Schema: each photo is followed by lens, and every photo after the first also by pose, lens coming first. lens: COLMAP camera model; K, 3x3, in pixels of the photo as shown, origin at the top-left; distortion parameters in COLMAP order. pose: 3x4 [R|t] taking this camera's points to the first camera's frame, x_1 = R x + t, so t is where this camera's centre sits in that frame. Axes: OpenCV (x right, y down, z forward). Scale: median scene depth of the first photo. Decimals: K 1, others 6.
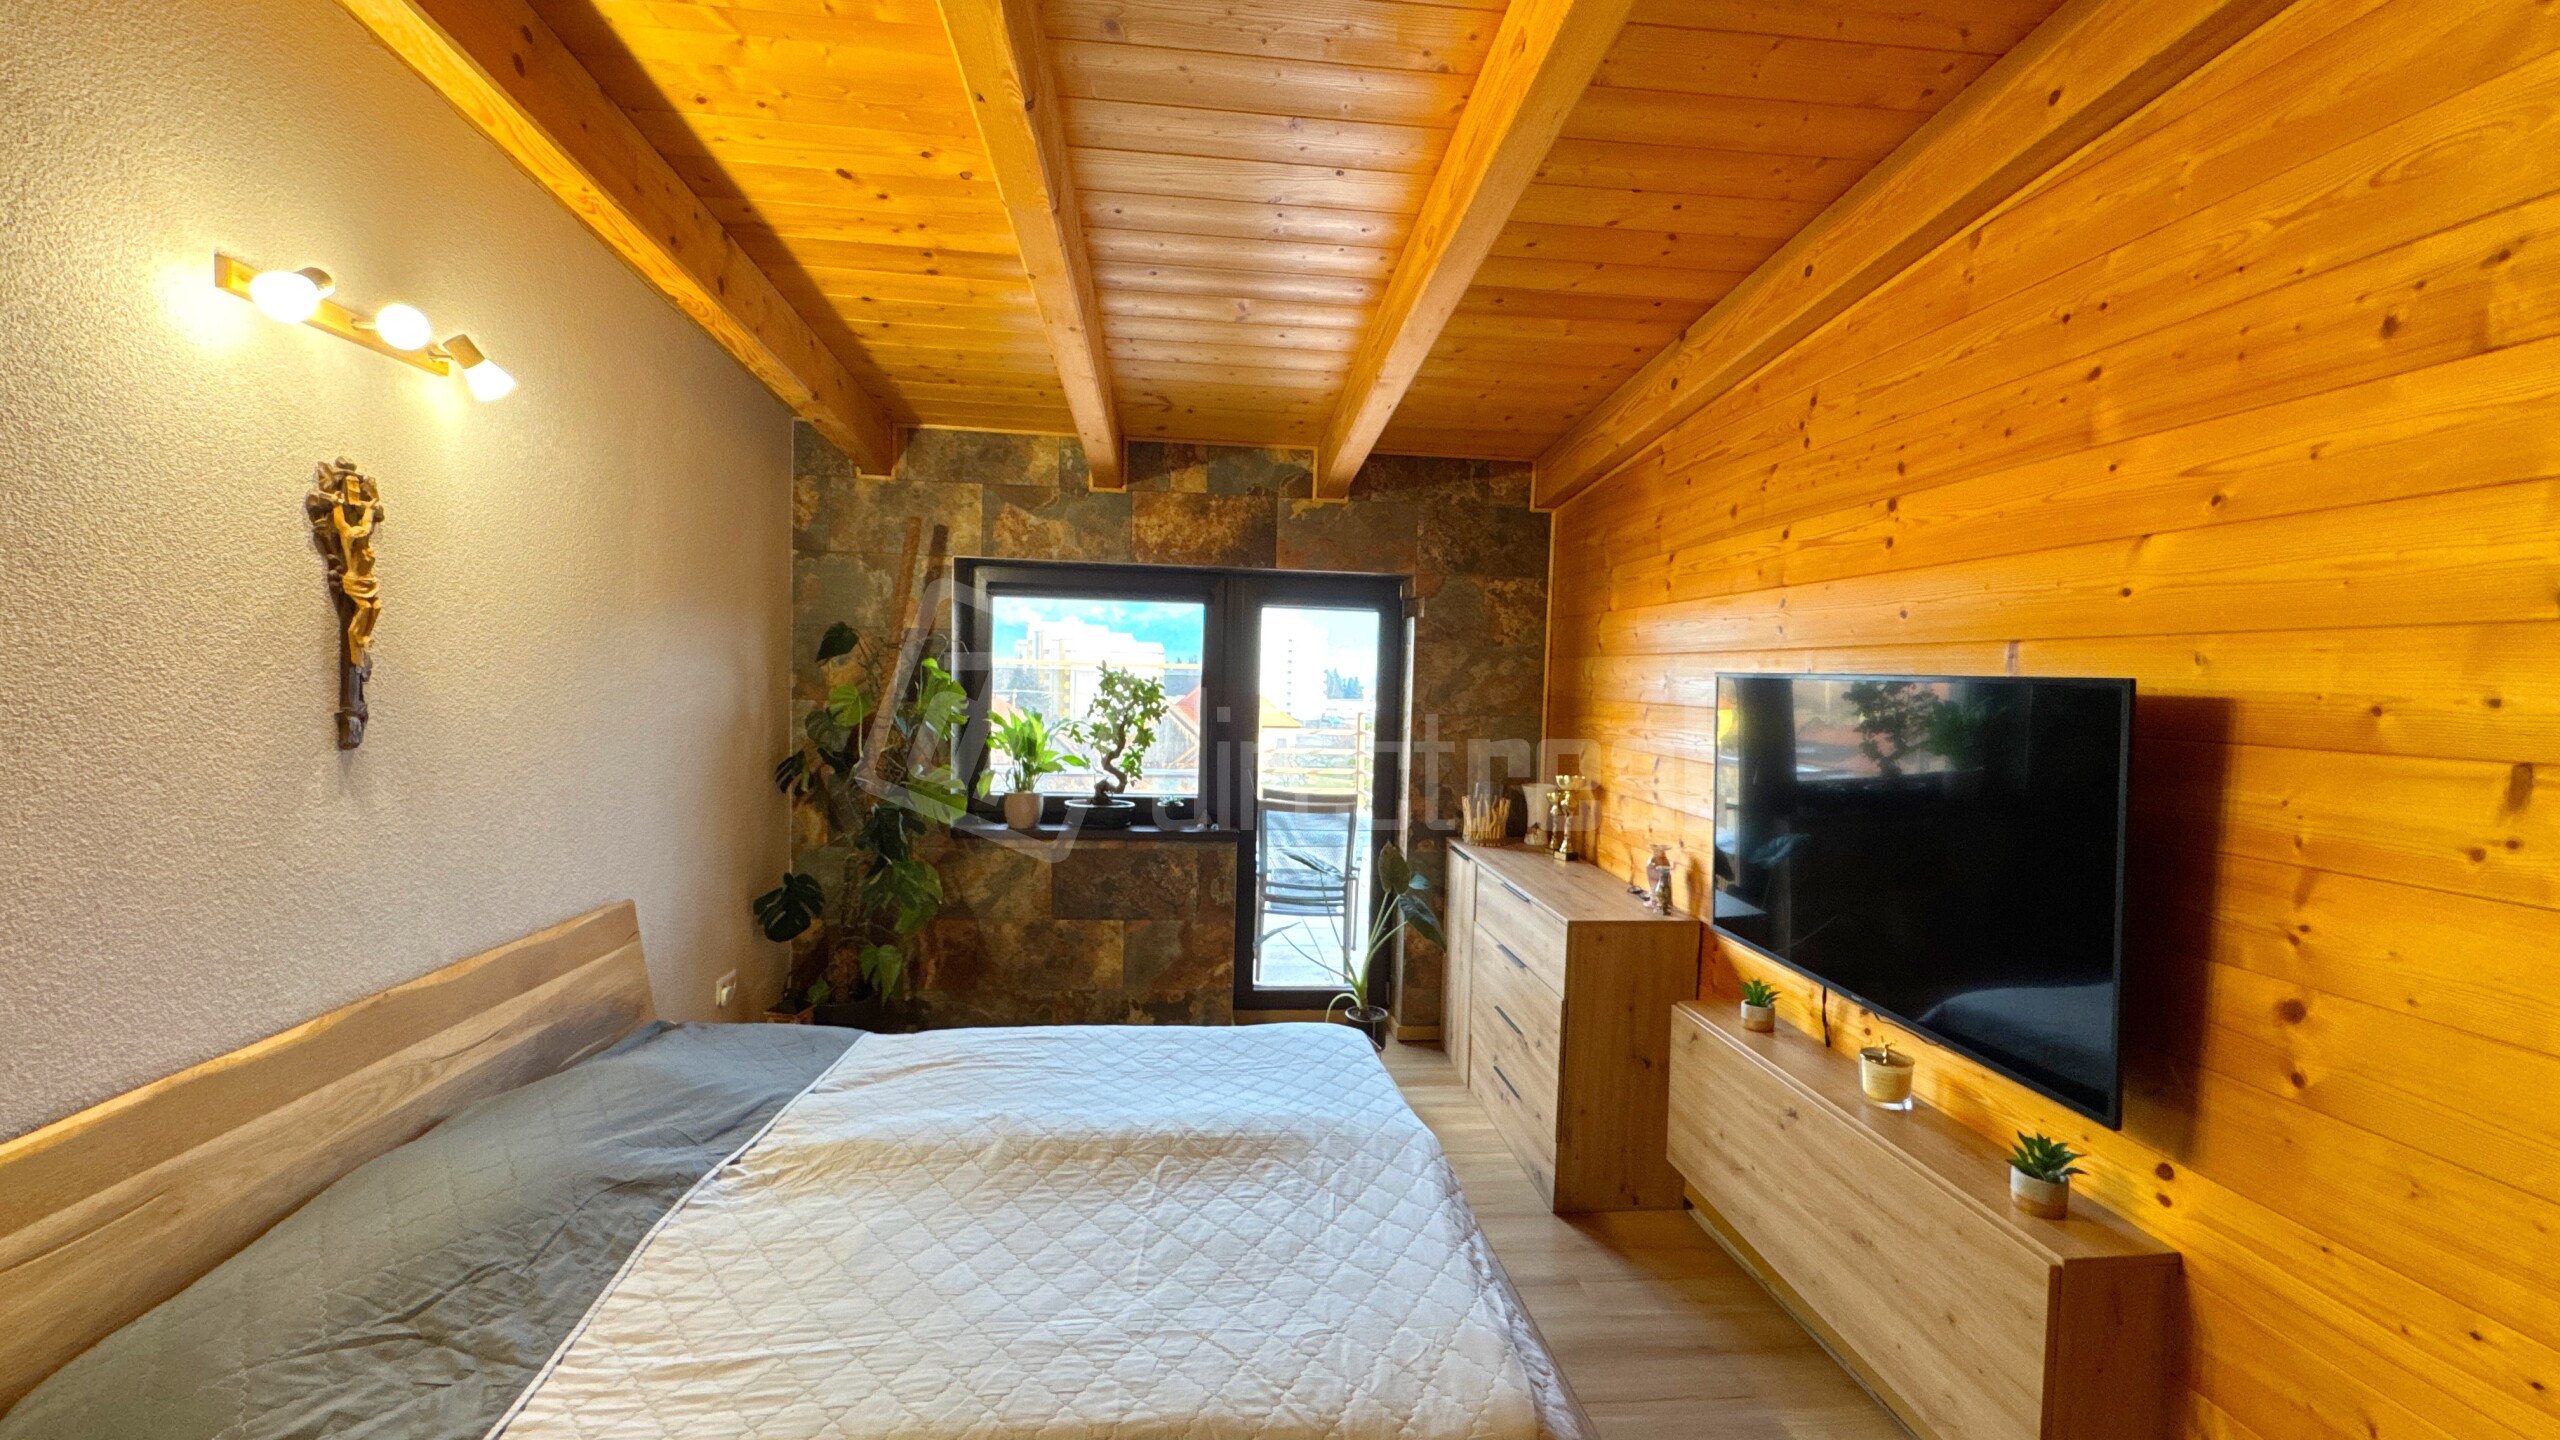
lens RADIAL K [[1024.4, 0, 1279.3], [0, 1024.4, 719.6], [0, 0, 1]] dist [-0.004538, 0.000817]
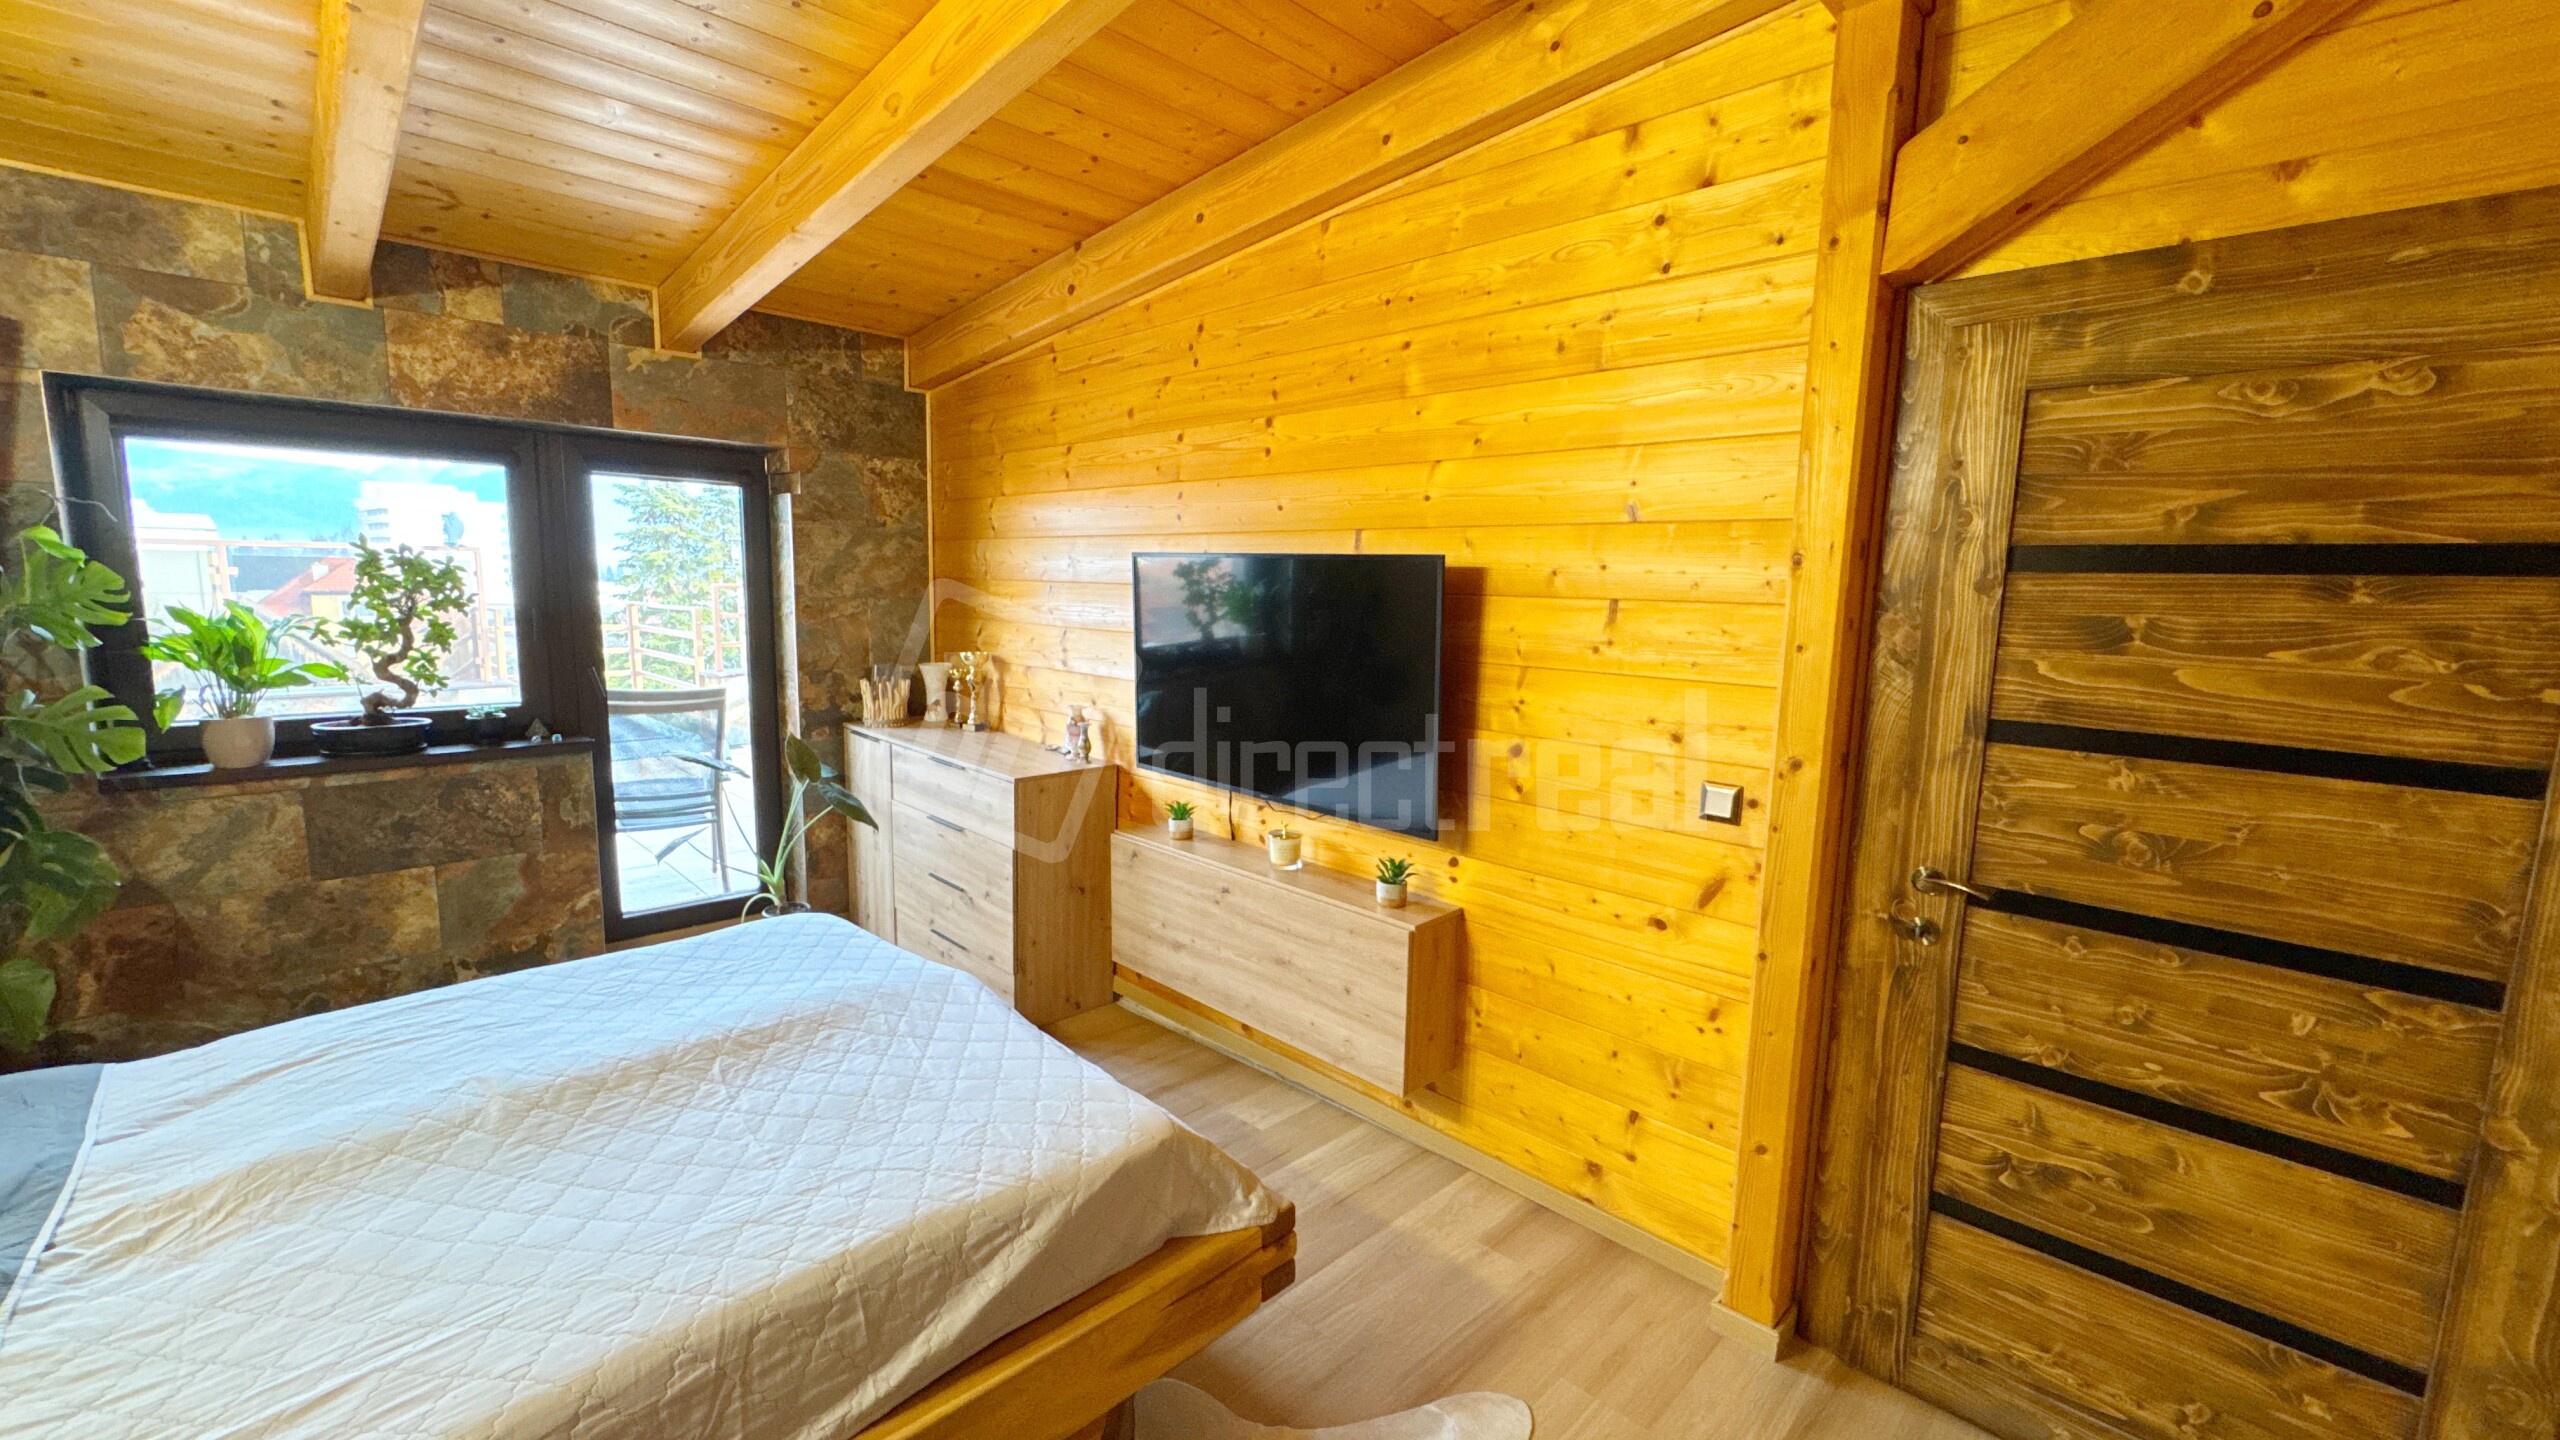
lens RADIAL K [[1024.4, 0, 1282.9], [0, 1024.4, 720.0], [0, 0, 1]] dist [-0.004538, 0.000817]
pose [[0.769326, -0.096501, 0.631526, -0.213689], [0.026748, 0.992524, 0.119080, 0.010162], [-0.638296, -0.074719, 0.766156, -0.035890]]
